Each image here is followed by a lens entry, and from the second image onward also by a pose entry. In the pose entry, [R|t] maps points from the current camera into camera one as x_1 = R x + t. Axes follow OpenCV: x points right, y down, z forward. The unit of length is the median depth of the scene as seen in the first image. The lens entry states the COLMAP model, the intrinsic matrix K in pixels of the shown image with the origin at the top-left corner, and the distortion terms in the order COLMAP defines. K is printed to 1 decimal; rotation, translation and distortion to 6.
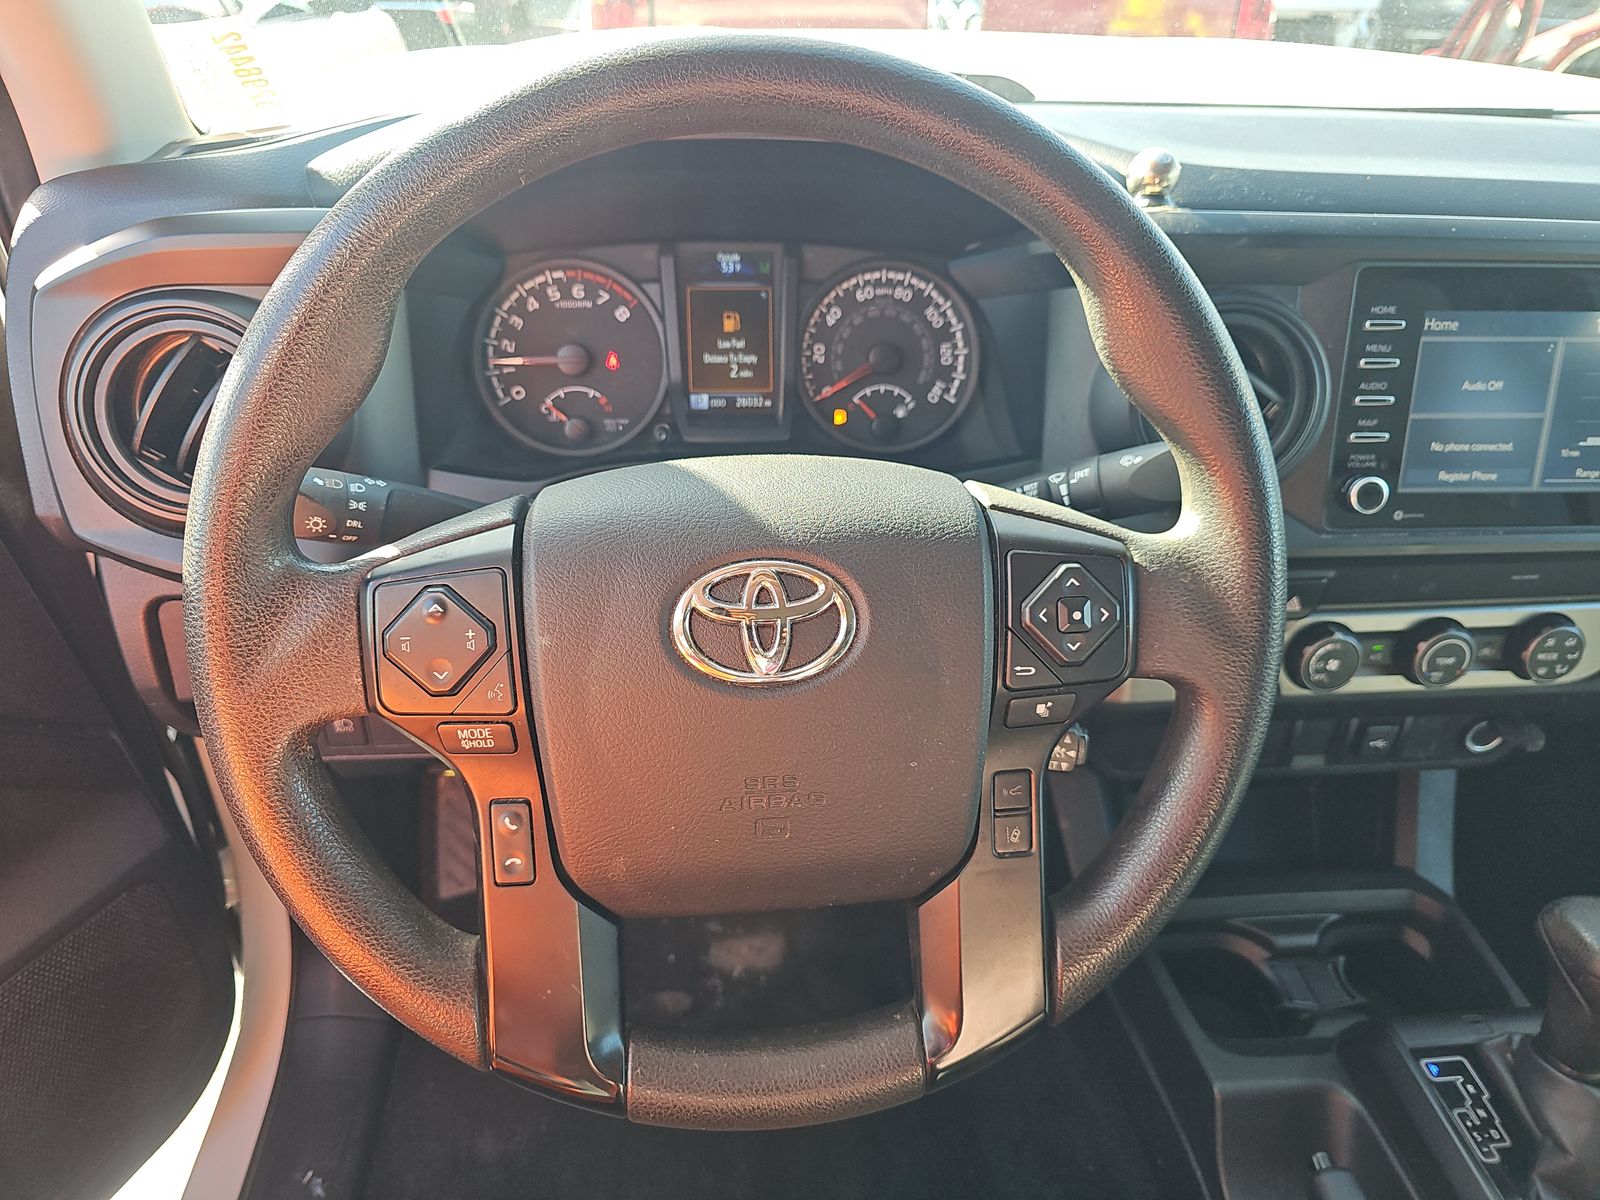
lens RADIAL K [[1048.5, 0, 798.4], [0, 1048.5, 595.0], [0, 0, 1]] dist [0.010374, -0.017251]
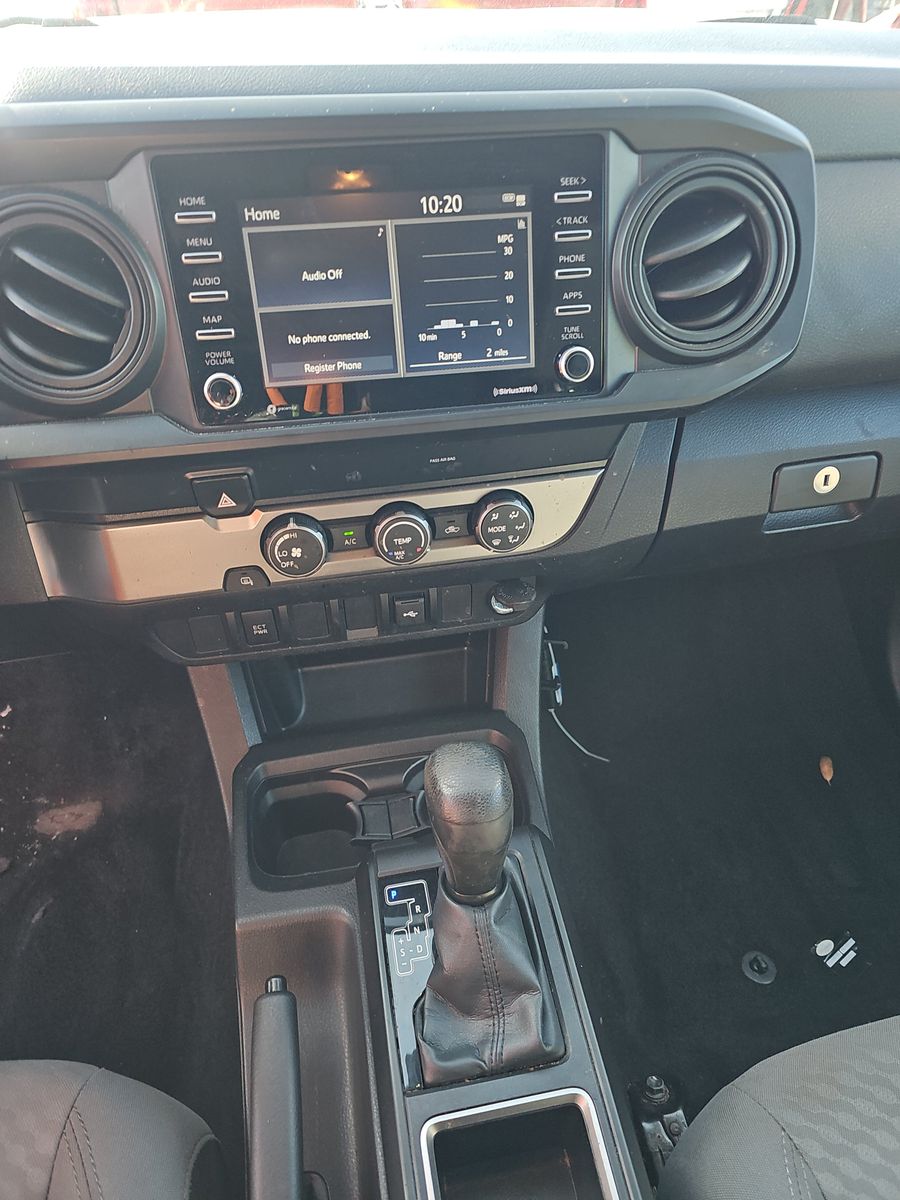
lens RADIAL K [[786.4, 0, 450.1], [0, 786.4, 604.3], [0, 0, 1]] dist [0.010374, -0.017251]
pose [[0.994580, -0.086038, 0.058386, 0.684240], [0.078416, 0.989401, 0.122215, 0.035253], [-0.068282, -0.116974, 0.990785, 0.180144]]
